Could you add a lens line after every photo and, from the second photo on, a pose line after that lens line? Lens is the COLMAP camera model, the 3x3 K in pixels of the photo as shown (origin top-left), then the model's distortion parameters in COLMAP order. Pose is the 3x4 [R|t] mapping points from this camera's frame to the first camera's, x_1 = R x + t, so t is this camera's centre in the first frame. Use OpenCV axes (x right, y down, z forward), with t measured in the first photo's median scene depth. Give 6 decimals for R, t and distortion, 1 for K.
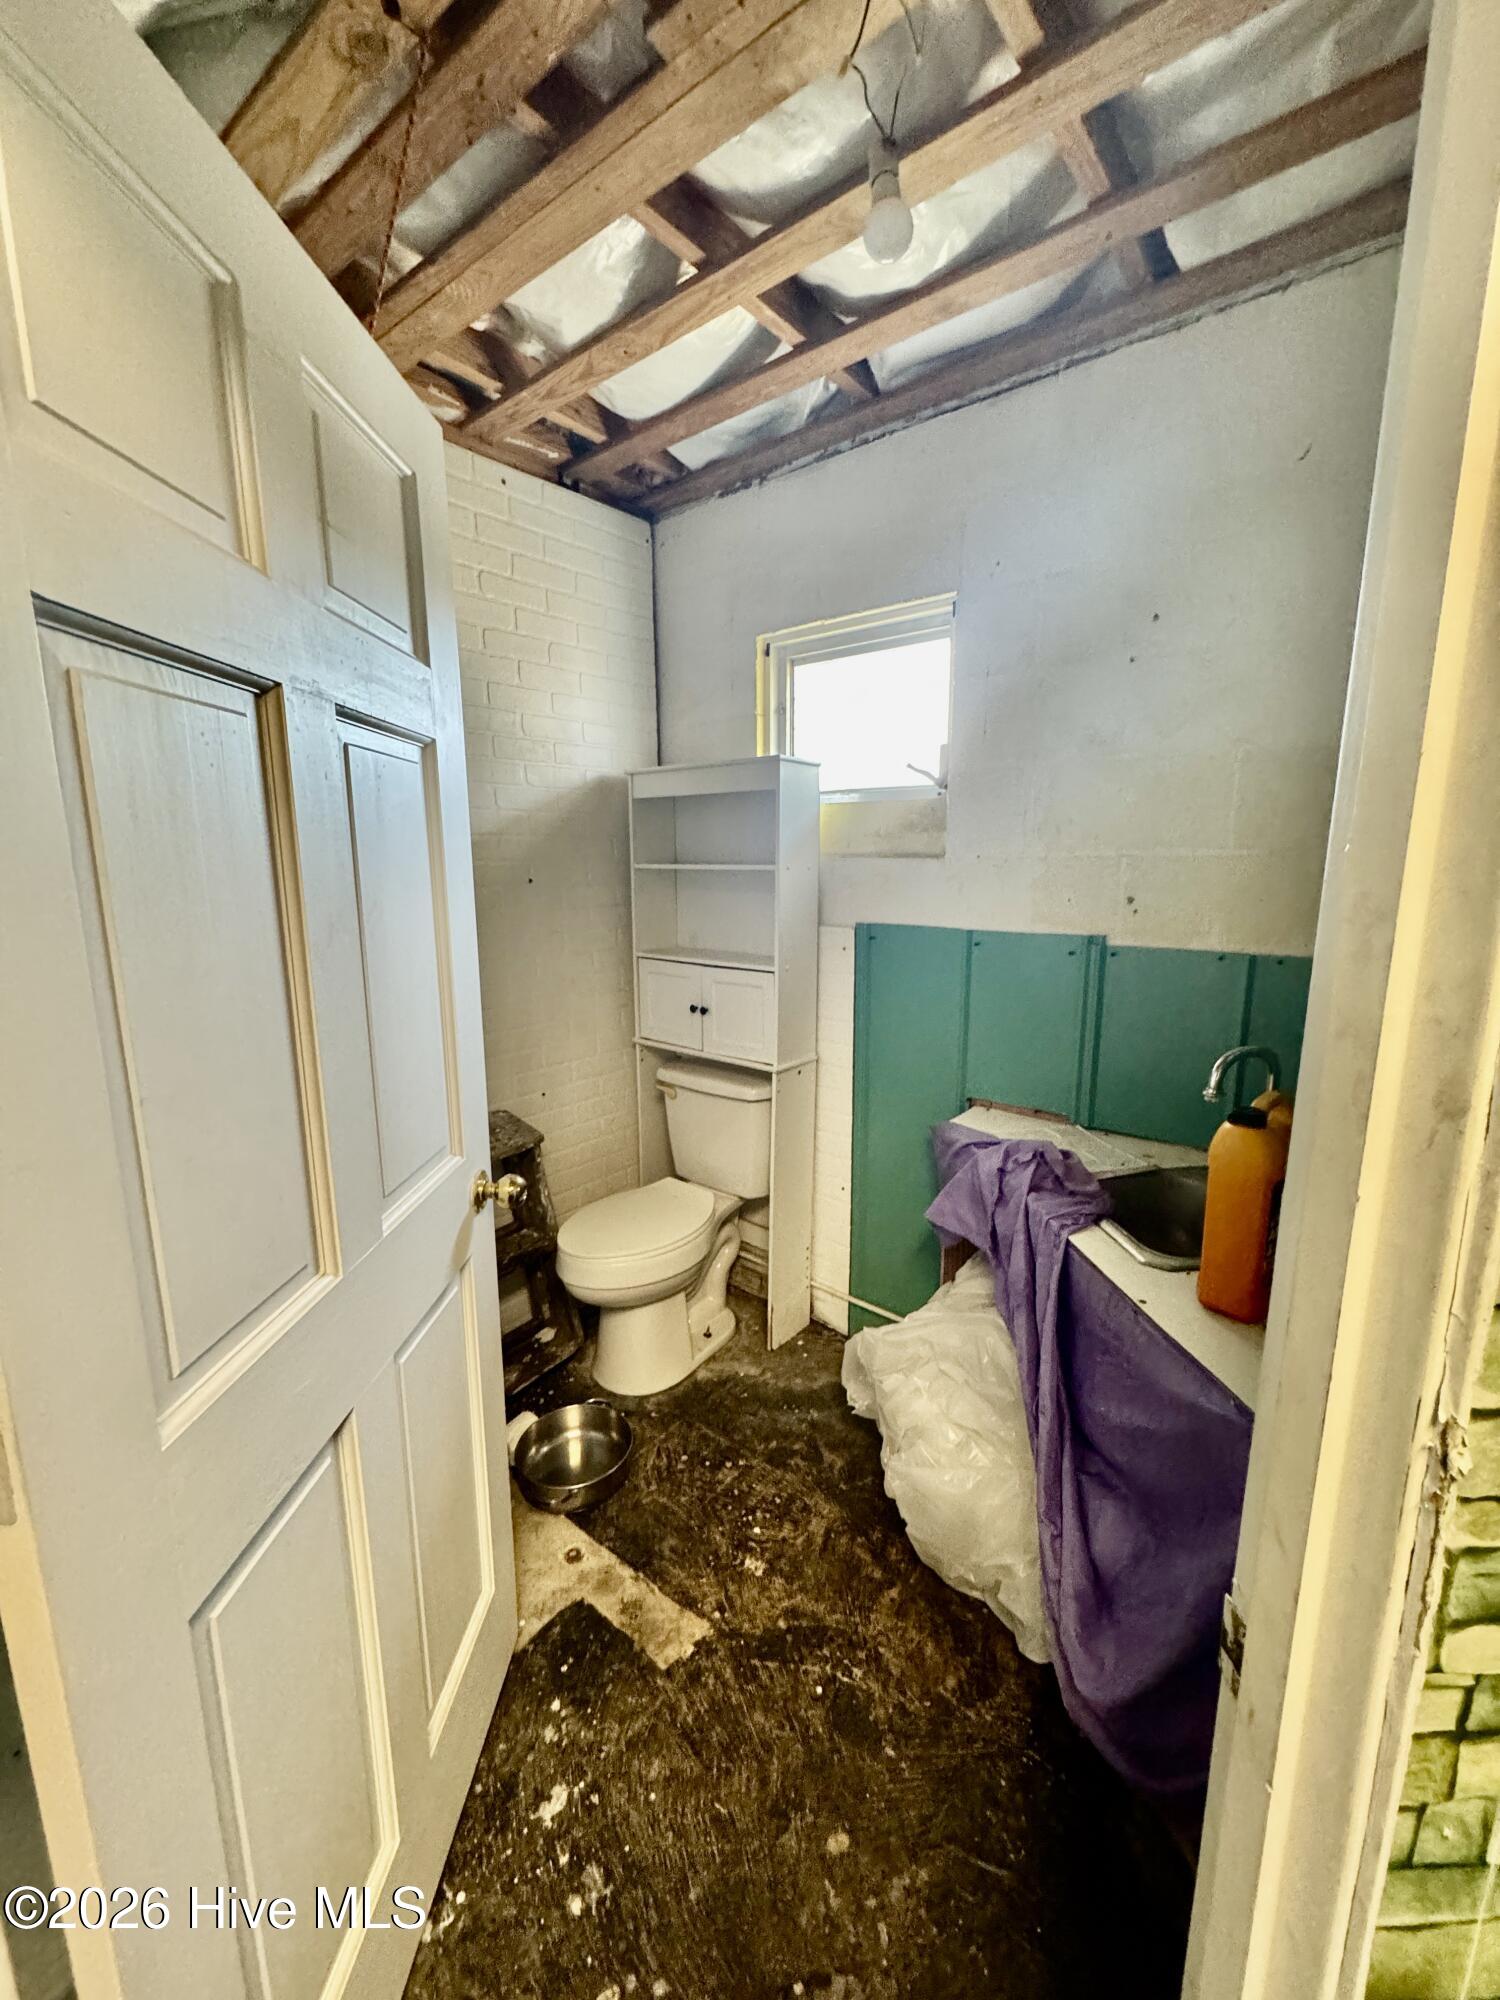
lens RADIAL K [[793.5, 0, 758.2], [0, 793.5, 1005.4], [0, 0, 1]] dist [-0.005124, 0.000967]
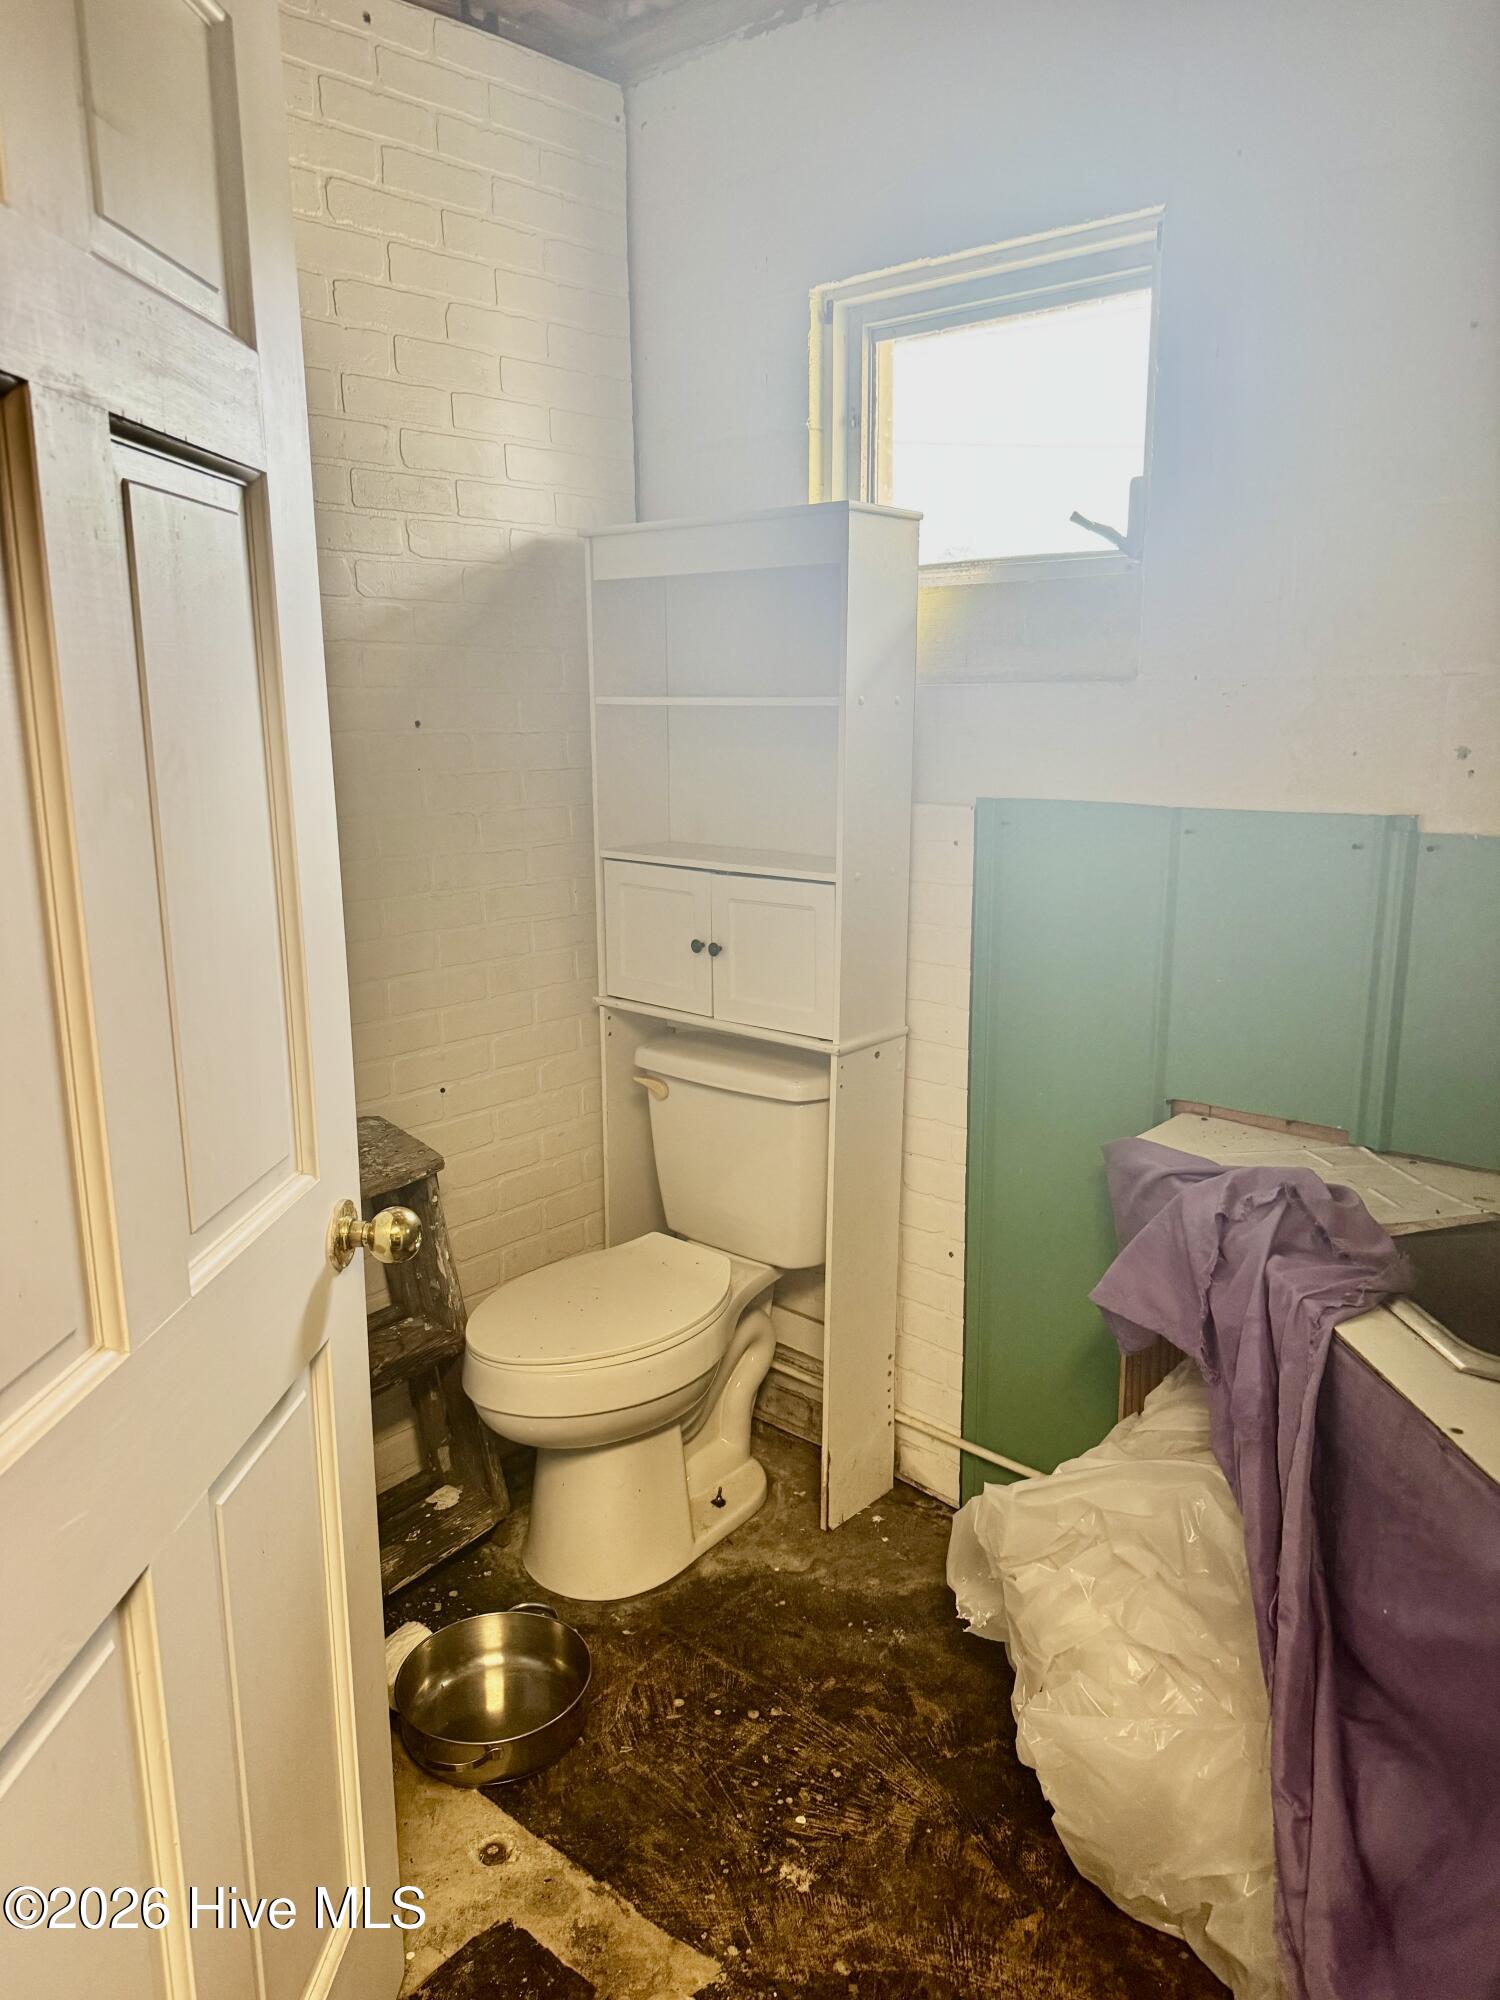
lens RADIAL K [[1403.0, 0, 759.7], [0, 1403.0, 1005.2], [0, 0, 1]] dist [0.036665, -0.043252]
pose [[0.999354, 0.005608, -0.035501, 0.001877], [-0.004349, 0.999363, 0.035427, 0.014939], [0.035677, -0.035250, 0.998741, -0.037358]]
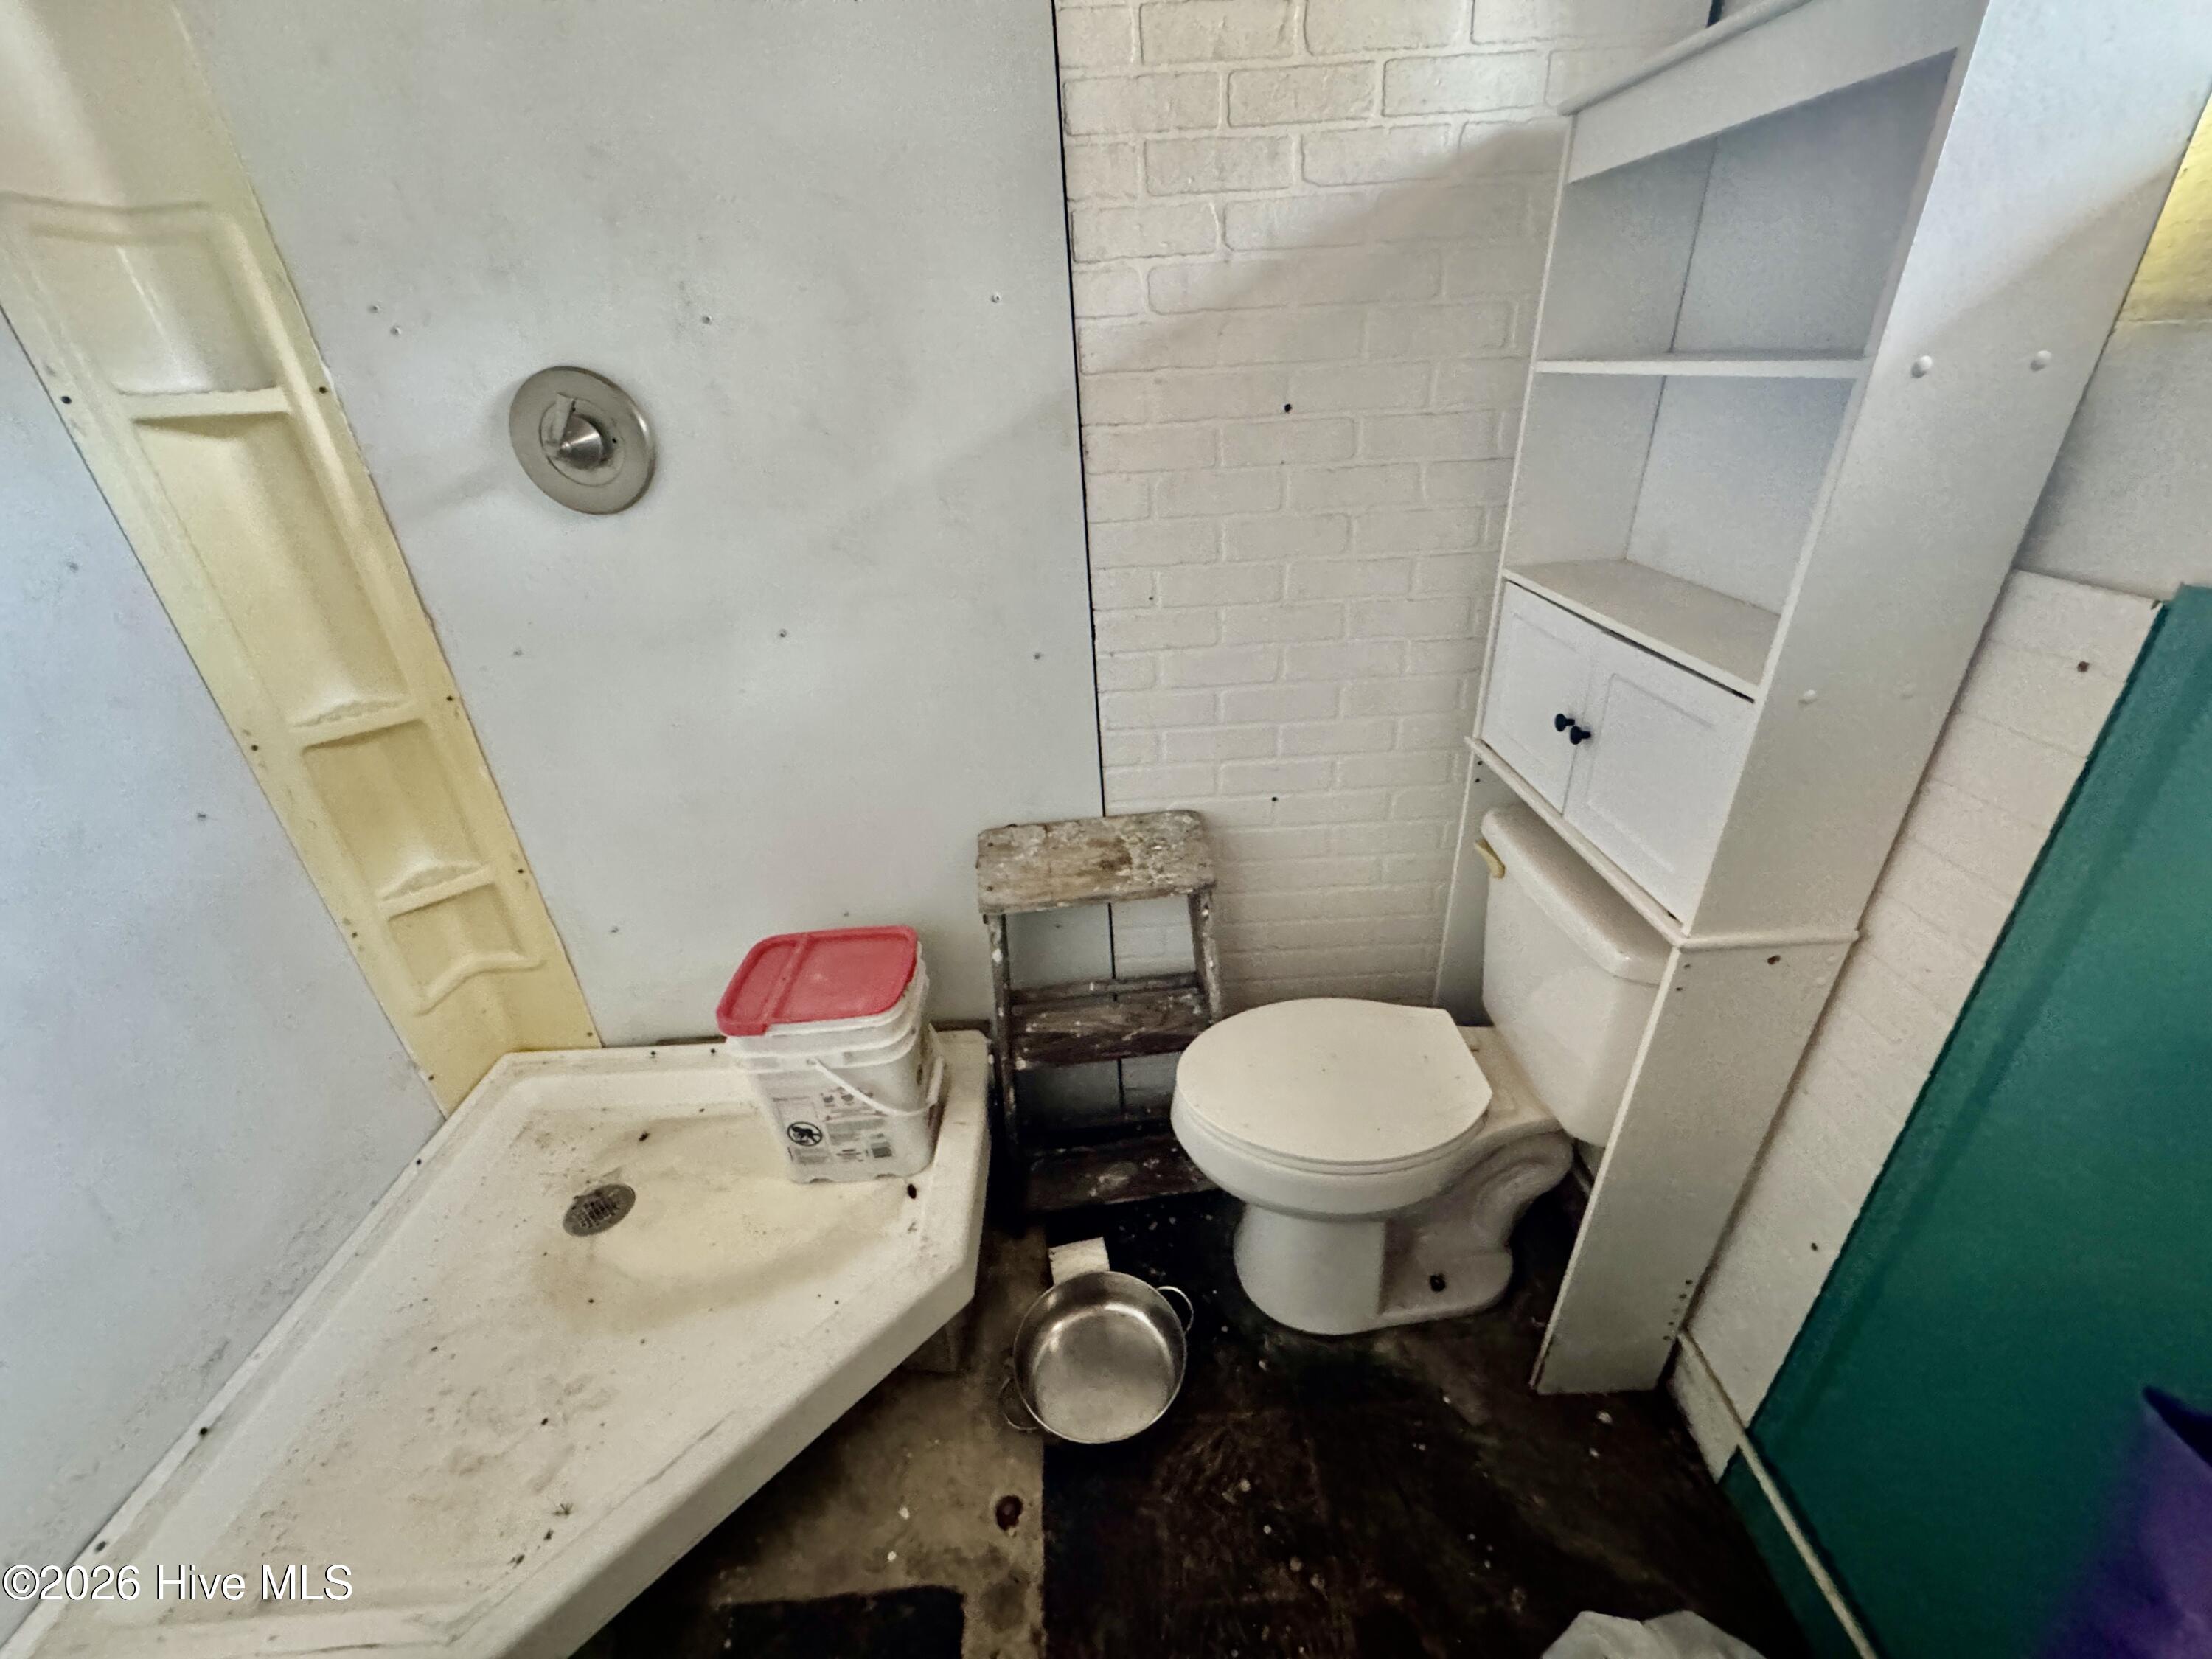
lens RADIAL K [[877.6, 0, 1105.3], [0, 877.6, 828.0], [0, 0, 1]] dist [-0.005124, 0.000967]
pose [[0.659264, 0.324114, -0.678470, 0.139277], [-0.093359, 0.930629, 0.353857, -0.124096], [0.746093, -0.169943, 0.643789, 0.661409]]
